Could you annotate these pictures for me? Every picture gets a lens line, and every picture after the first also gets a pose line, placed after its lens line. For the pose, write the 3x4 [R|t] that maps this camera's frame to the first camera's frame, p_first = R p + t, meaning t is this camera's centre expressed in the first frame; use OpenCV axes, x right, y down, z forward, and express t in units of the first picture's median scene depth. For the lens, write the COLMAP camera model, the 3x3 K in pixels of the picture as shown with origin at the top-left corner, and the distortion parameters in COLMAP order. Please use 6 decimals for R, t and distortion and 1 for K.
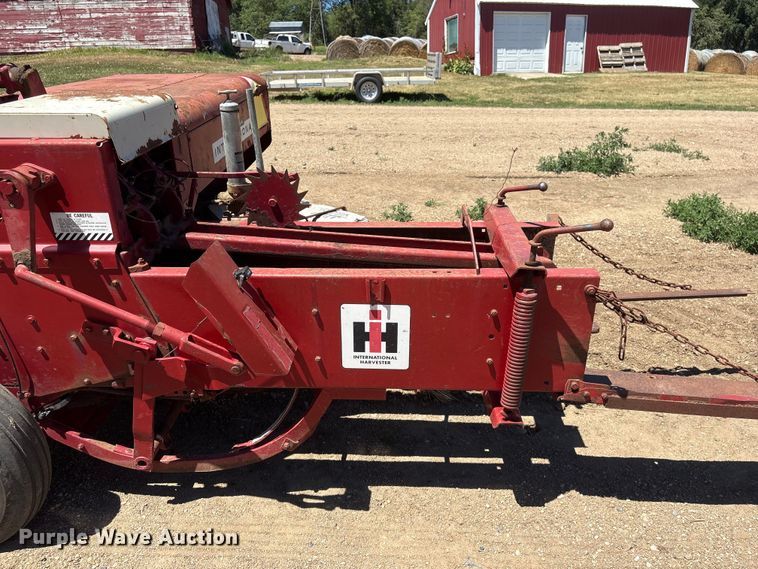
lens RADIAL K [[576.7, 0, 378.1], [0, 576.7, 289.5], [0, 0, 1]] dist [0.058623, -0.071025]
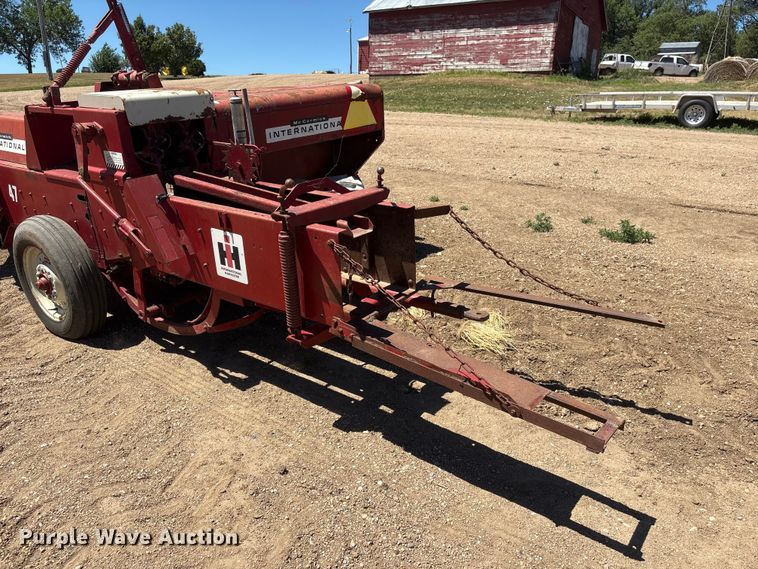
lens RADIAL K [[576.1, 0, 379.0], [0, 576.1, 284.5], [0, 0, 1]] dist [0.044006, -0.048670]
pose [[0.816685, 0.201735, -0.540675, 0.079408], [-0.223678, 0.974325, 0.025673, 0.002301], [0.531972, 0.099971, 0.840840, -0.000721]]
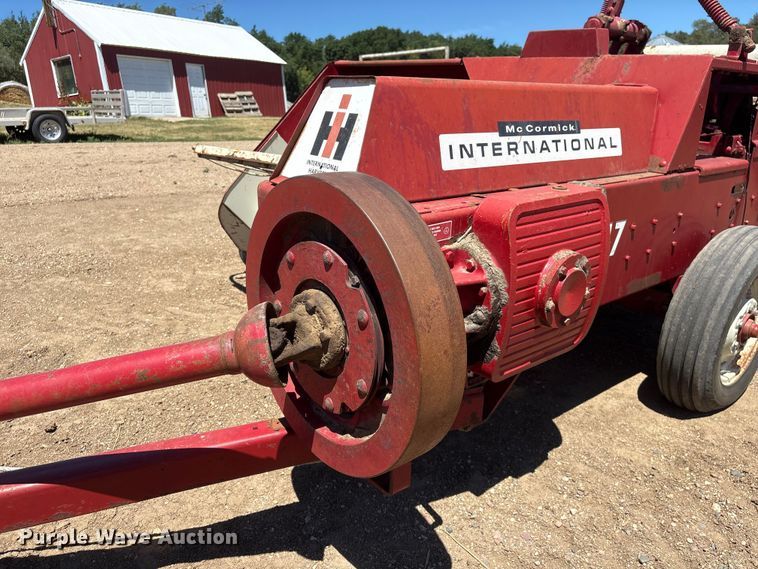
lens RADIAL K [[576.7, 0, 378.1], [0, 576.7, 289.5], [0, 0, 1]] dist [0.058623, -0.071025]
pose [[0.746762, -0.191693, 0.636867, -0.158614], [0.243962, 0.969767, 0.005835, 0.002864], [-0.618731, 0.151014, 0.770952, 0.036639]]
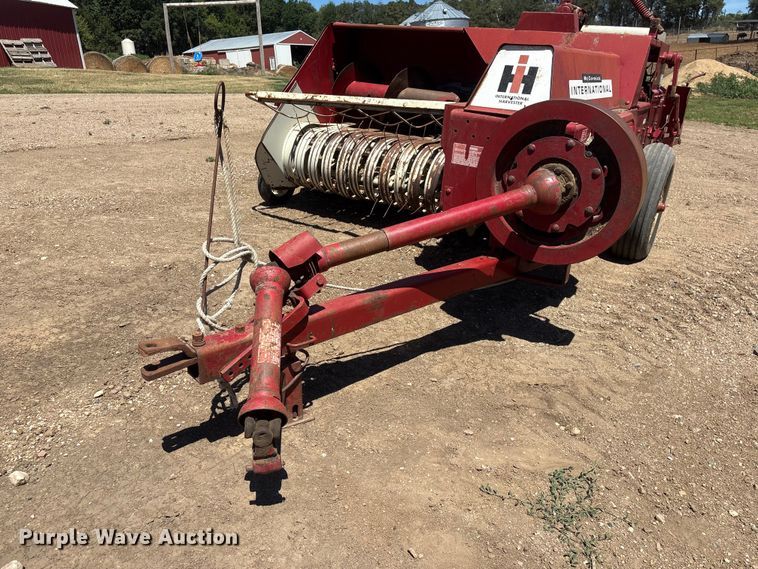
lens RADIAL K [[576.7, 0, 378.1], [0, 576.7, 289.5], [0, 0, 1]] dist [0.058623, -0.071025]
pose [[0.483184, -0.294231, 0.824597, -0.223532], [0.301329, 0.940186, 0.158907, -0.002146], [-0.822030, 0.171694, 0.542944, 0.053521]]
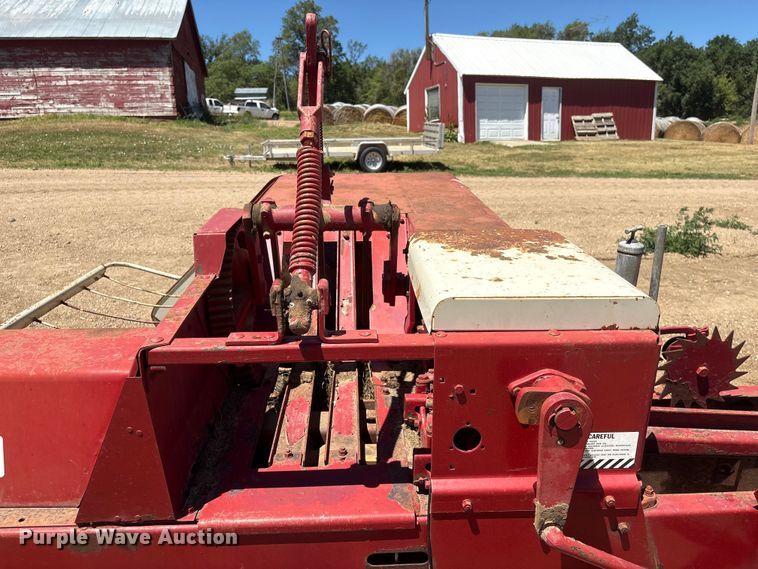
lens RADIAL K [[578.8, 0, 381.0], [0, 578.8, 289.4], [0, 0, 1]] dist [0.030466, -0.033799]
pose [[0.996568, -0.018917, 0.080585, -0.055045], [0.026656, 0.995018, -0.096069, -0.016191], [-0.078366, 0.097887, 0.992107, 0.021901]]
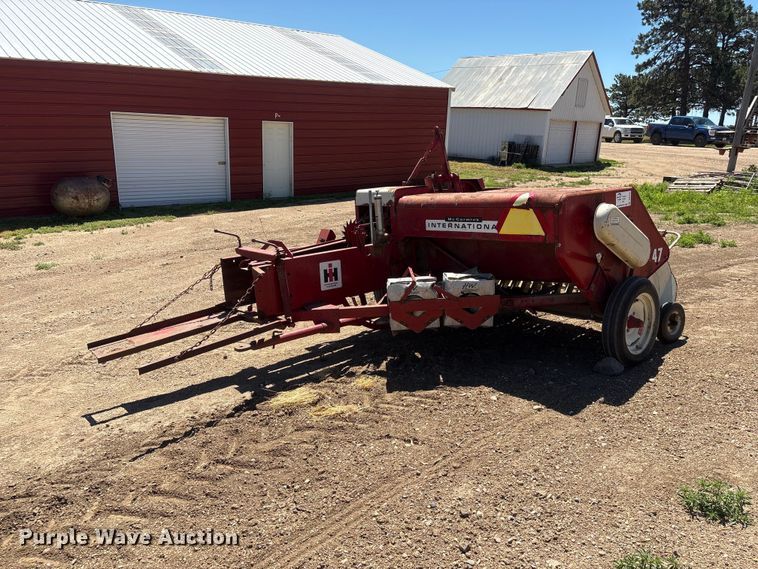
lens RADIAL K [[573.3, 0, 381.1], [0, 573.3, 288.9], [0, 0, 1]] dist [0.064198, -0.077320]
pose [[-0.725168, 0.191730, -0.661340, 0.112913], [-0.228241, 0.839223, 0.493570, -0.096723], [0.649644, 0.508866, -0.564817, 0.210765]]
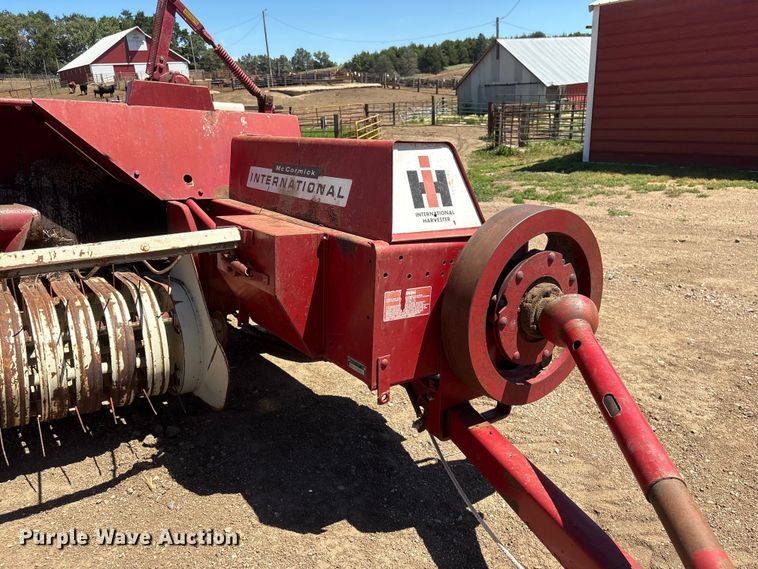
lens RADIAL K [[573.3, 0, 381.1], [0, 573.3, 288.9], [0, 0, 1]] dist [0.064198, -0.077320]
pose [[-0.619311, -0.202820, 0.758497, -0.174076], [0.306802, 0.826737, 0.471571, -0.036963], [-0.722721, 0.524757, -0.449782, 0.122432]]
